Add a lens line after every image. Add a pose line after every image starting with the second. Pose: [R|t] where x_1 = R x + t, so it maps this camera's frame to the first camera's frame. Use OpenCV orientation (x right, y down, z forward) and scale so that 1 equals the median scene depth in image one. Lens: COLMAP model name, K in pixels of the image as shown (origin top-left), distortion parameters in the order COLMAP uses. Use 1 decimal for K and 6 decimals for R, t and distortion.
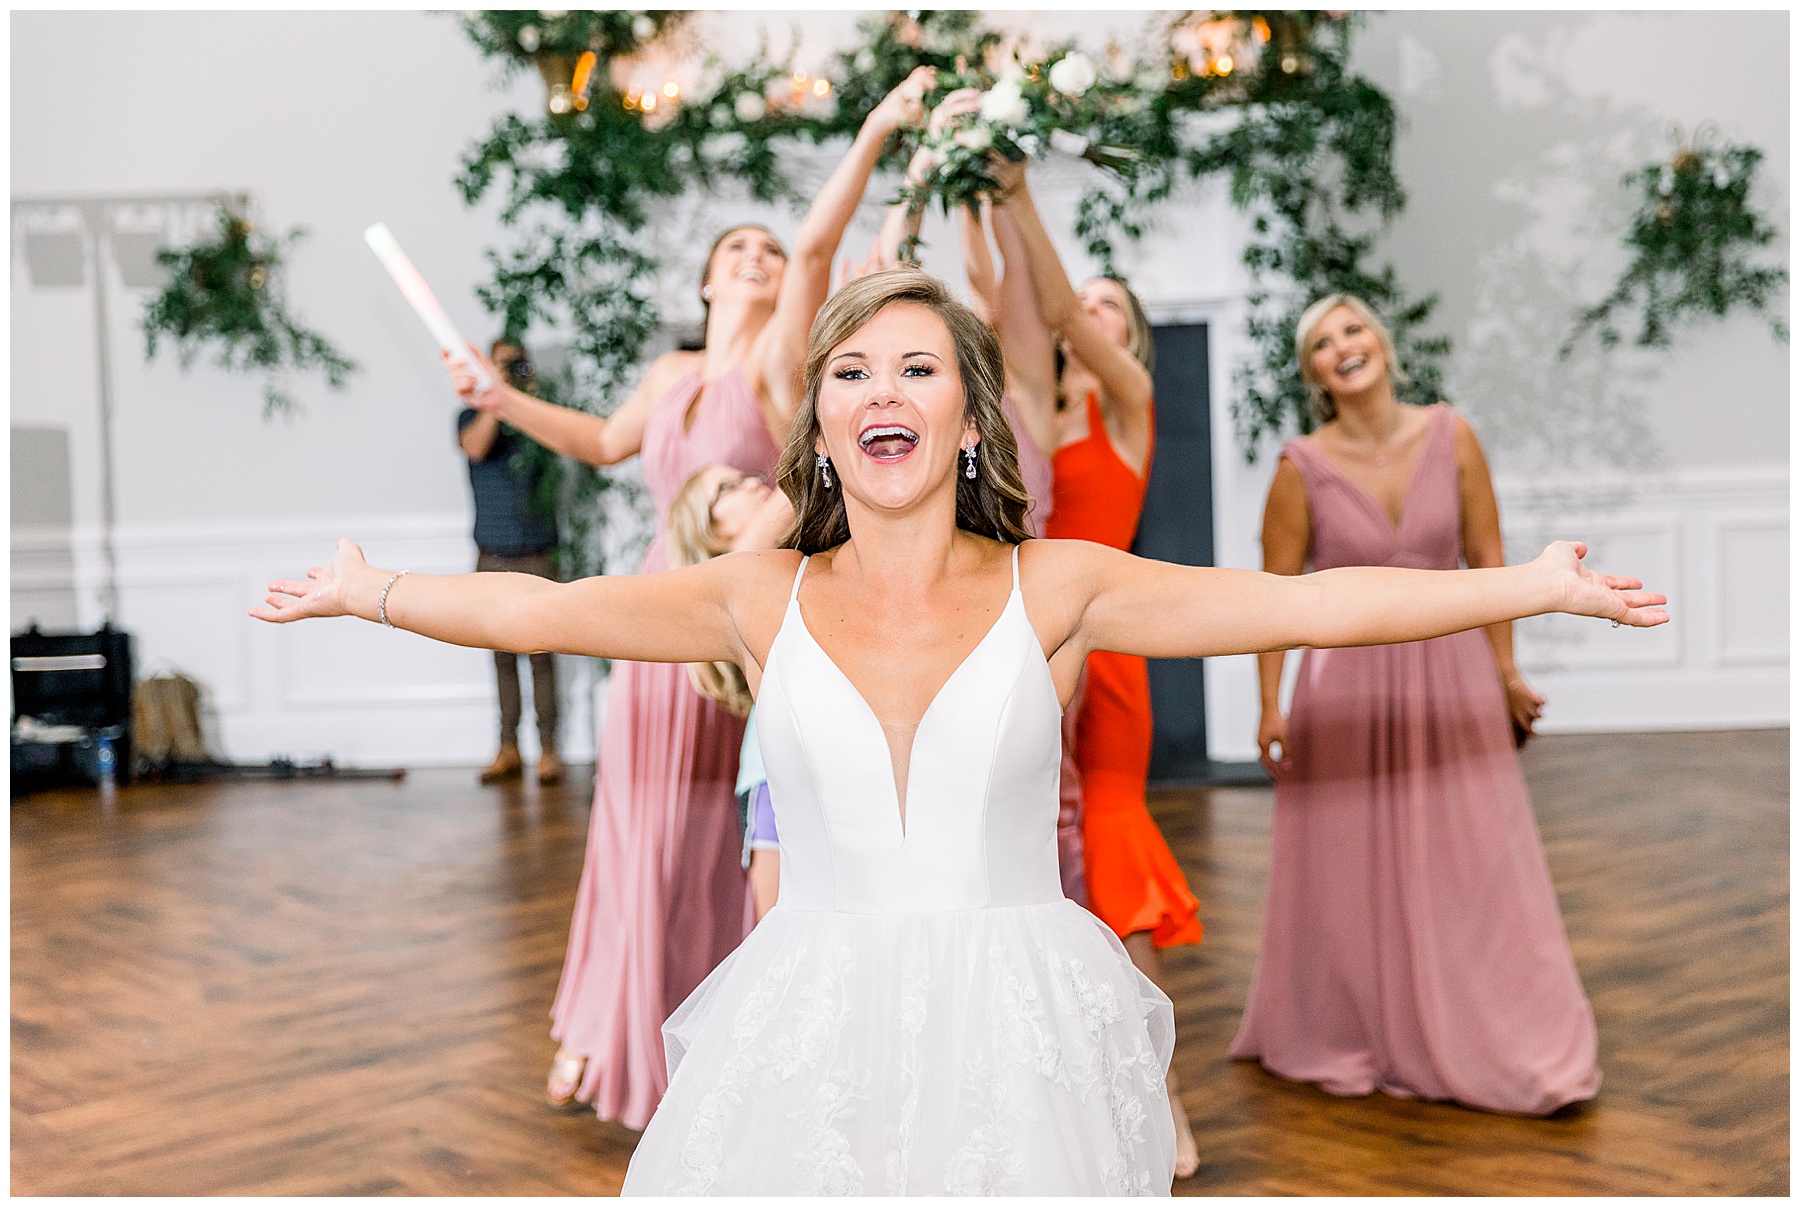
lens RADIAL K [[2542.2, 0, 899.5], [0, 2542.2, 608.0], [0, 0, 1]] dist [0.009891, 0.000000]
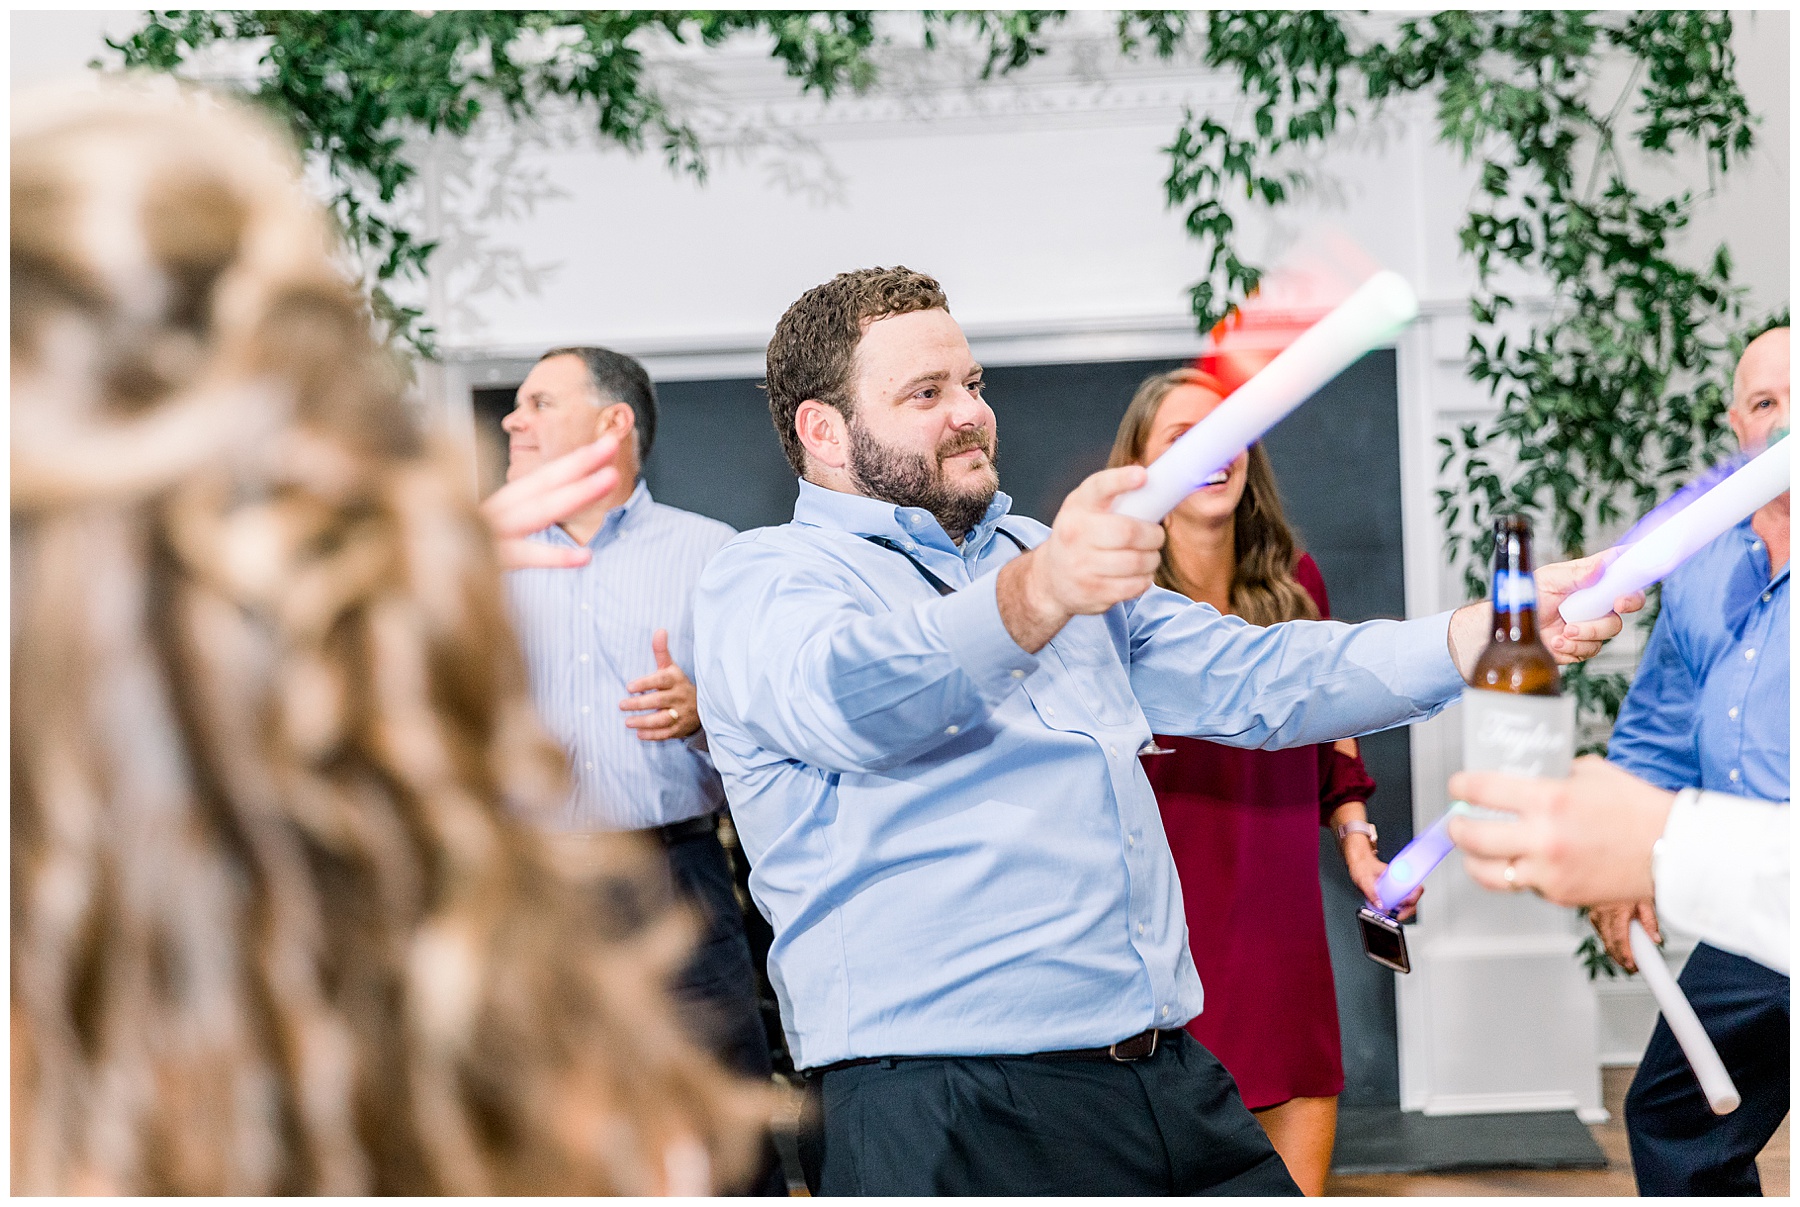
lens RADIAL K [[3366.7, 0, 885.0], [0, 3366.7, 593.1], [0, 0, 1]] dist [-0.003886, 0.000000]
pose [[0.999845, -0.002279, 0.017459, -0.007051], [0.003055, 0.999004, -0.044515, -0.024554], [-0.017340, 0.044561, 0.998856, 0.248385]]
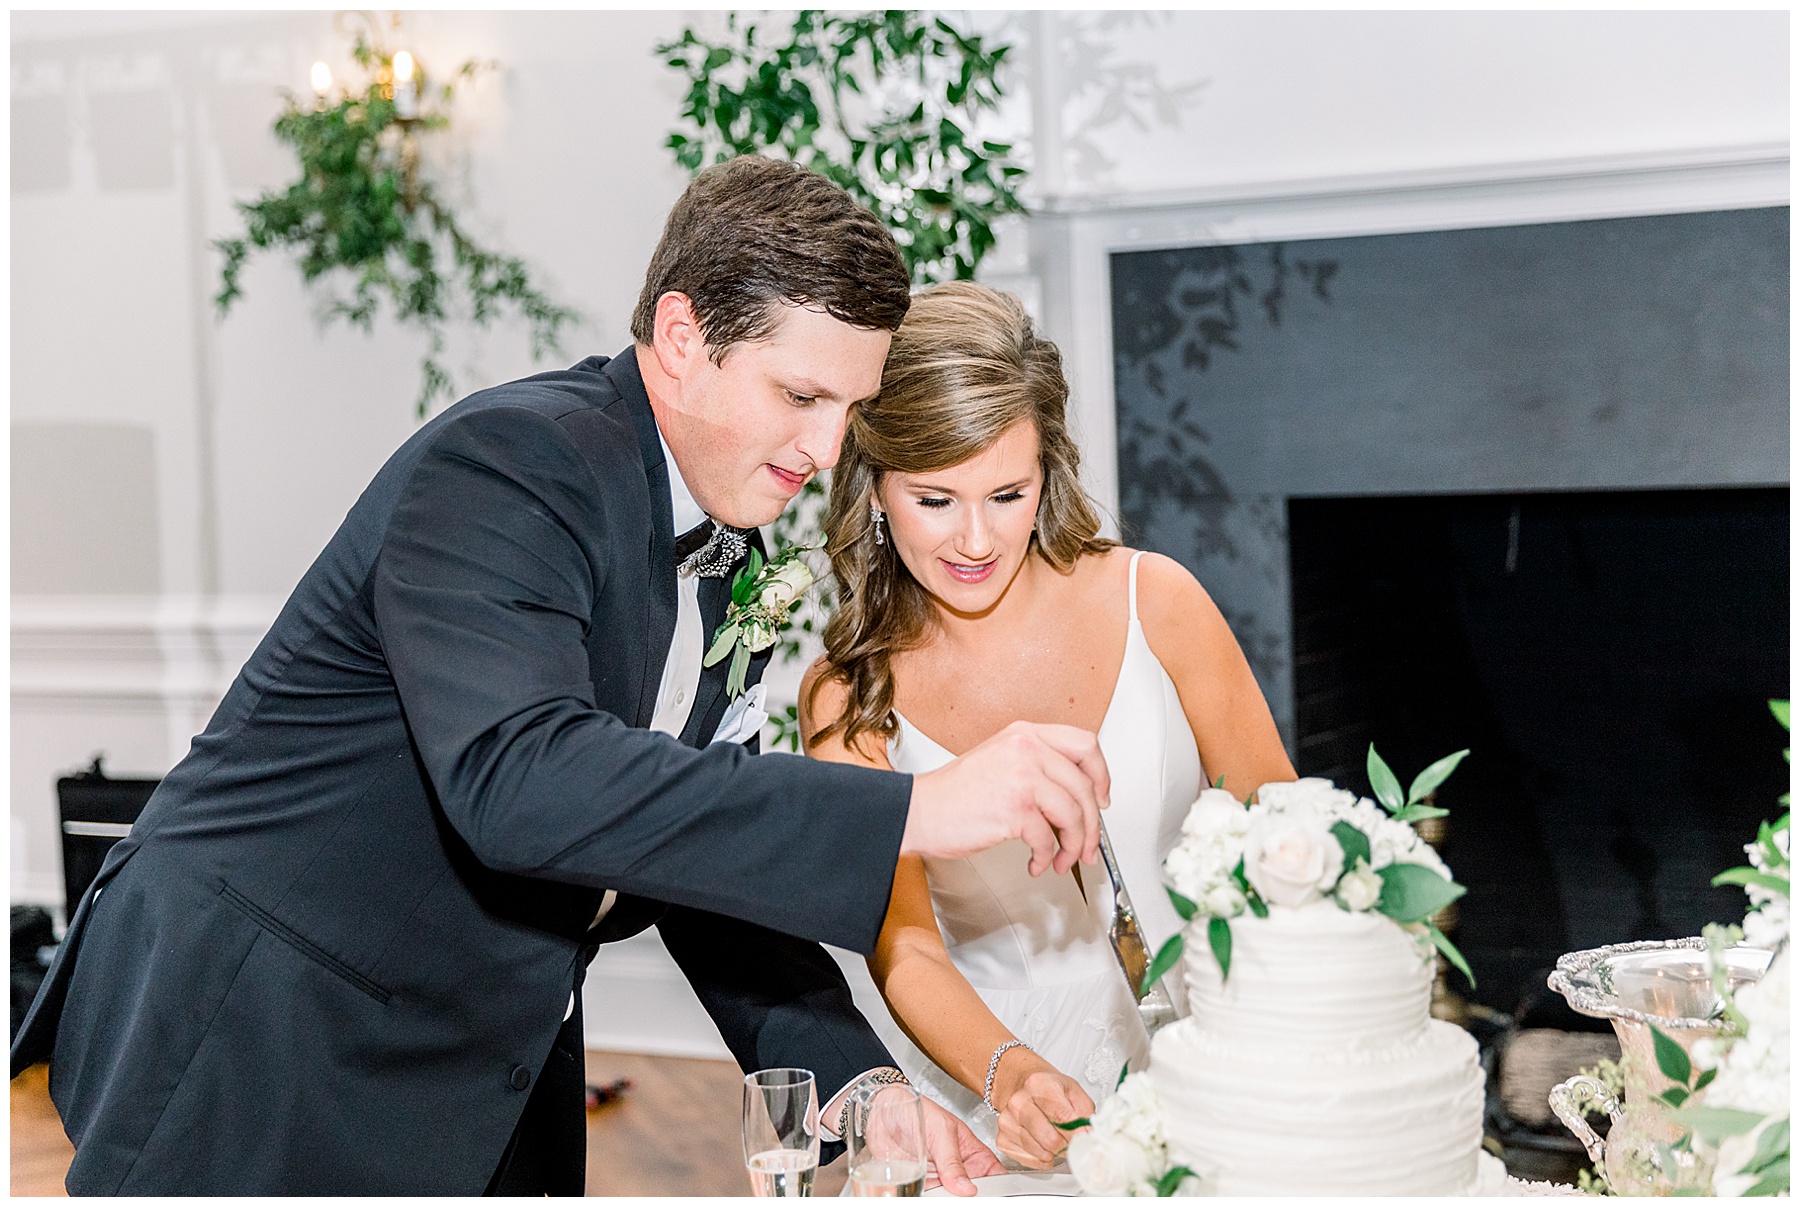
lens RADIAL K [[2542.2, 0, 886.2], [0, 2542.2, 611.4], [0, 0, 1]] dist [0.009891, 0.000000]
pose [[0.946981, 0.025348, -0.320287, 0.023562], [-0.020786, 0.999628, 0.017656, -0.050121], [0.320616, -0.010062, 0.947156, 0.587501]]
